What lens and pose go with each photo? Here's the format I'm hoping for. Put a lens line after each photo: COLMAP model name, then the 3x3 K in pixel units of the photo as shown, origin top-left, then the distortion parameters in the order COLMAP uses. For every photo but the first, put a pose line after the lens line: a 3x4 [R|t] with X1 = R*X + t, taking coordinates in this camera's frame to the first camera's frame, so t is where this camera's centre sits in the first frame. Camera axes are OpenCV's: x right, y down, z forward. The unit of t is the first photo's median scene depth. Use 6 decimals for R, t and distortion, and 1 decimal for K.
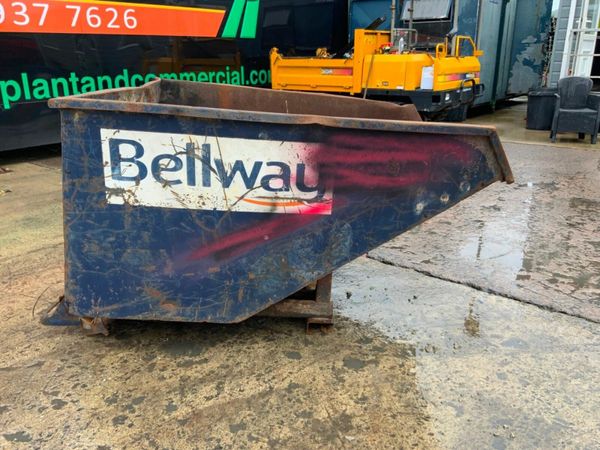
lens RADIAL K [[496.8, 0, 300.8], [0, 496.8, 227.2], [0, 0, 1]] dist [0.066834, -0.127004]
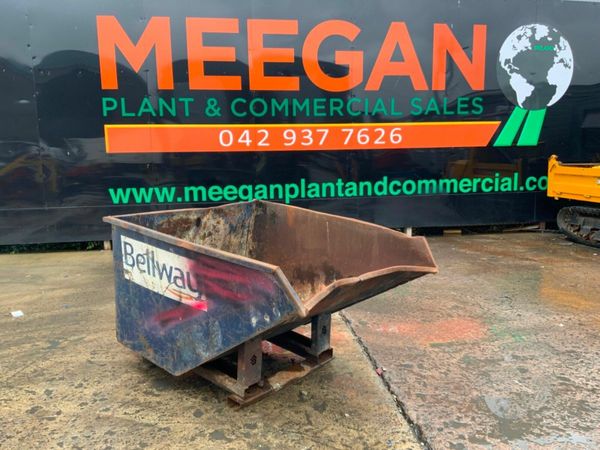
lens RADIAL K [[496.8, 0, 297.2], [0, 496.8, 221.3], [0, 0, 1]] dist [0.066834, -0.127004]
pose [[0.727308, 0.088884, -0.680531, 1.116771], [-0.211565, 0.972326, -0.099112, -0.178086], [0.652889, 0.216061, 0.725985, 0.097739]]
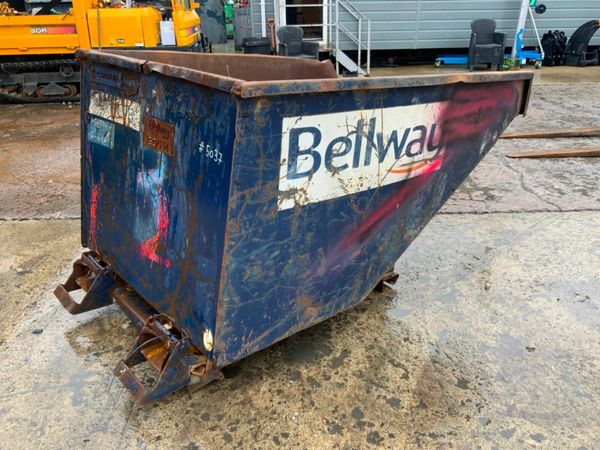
lens RADIAL K [[496.8, 0, 300.6], [0, 496.8, 225.9], [0, 0, 1]] dist [0.066834, -0.127004]
pose [[0.765963, -0.268480, 0.584140, -0.784055], [0.219341, 0.963240, 0.155107, -0.132275], [-0.604310, 0.009320, 0.796695, 0.320378]]
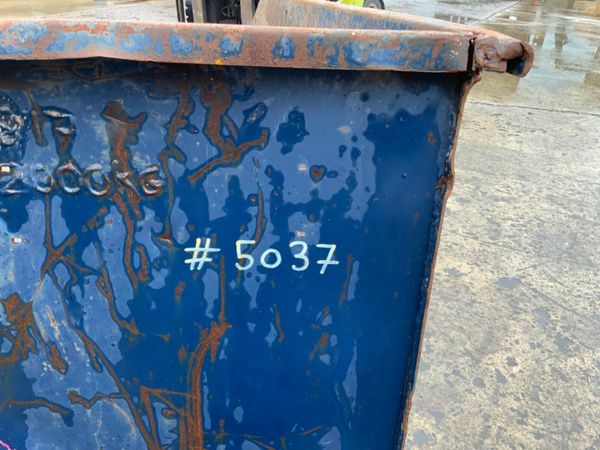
lens RADIAL K [[503.4, 0, 310.4], [0, 503.4, 225.9], [0, 0, 1]] dist [0.046735, -0.068276]
pose [[-0.200388, -0.493107, 0.846575, -0.644381], [0.266964, 0.803920, 0.531453, -0.302496], [-0.942643, 0.332502, -0.029454, 0.982315]]
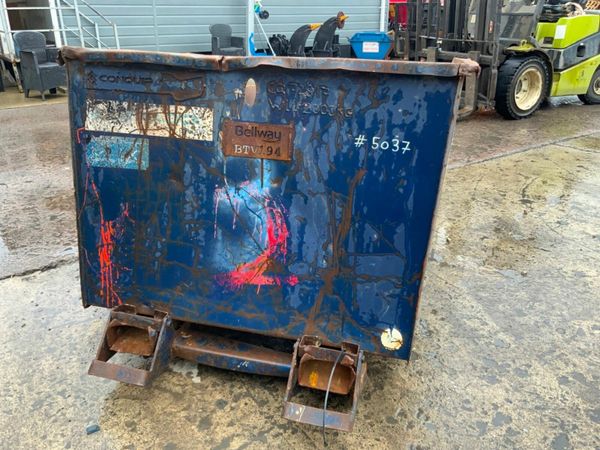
lens RADIAL K [[496.8, 0, 301.9], [0, 496.8, 227.0], [0, 0, 1]] dist [0.066834, -0.127004]
pose [[0.270429, -0.379234, 0.884901, -1.137322], [0.305339, 0.905481, 0.294741, -0.292307], [-0.913037, 0.190488, 0.360663, 0.871640]]
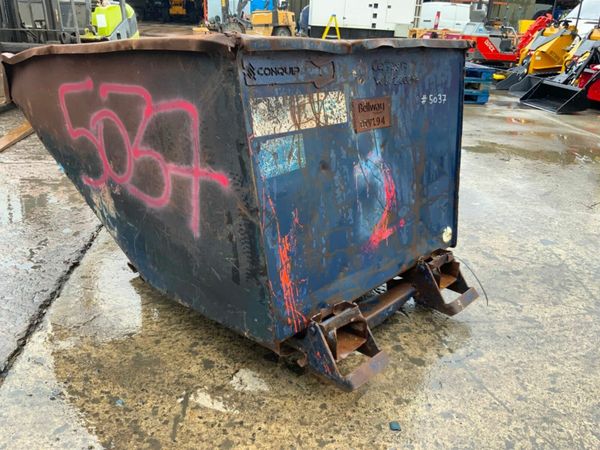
lens RADIAL K [[496.8, 0, 297.0], [0, 496.8, 227.6], [0, 0, 1]] dist [0.066834, -0.127004]
pose [[-0.714153, -0.296748, 0.633977, -0.940294], [0.188978, 0.790330, 0.582809, -0.591091], [-0.673998, 0.536022, -0.508337, 1.847089]]
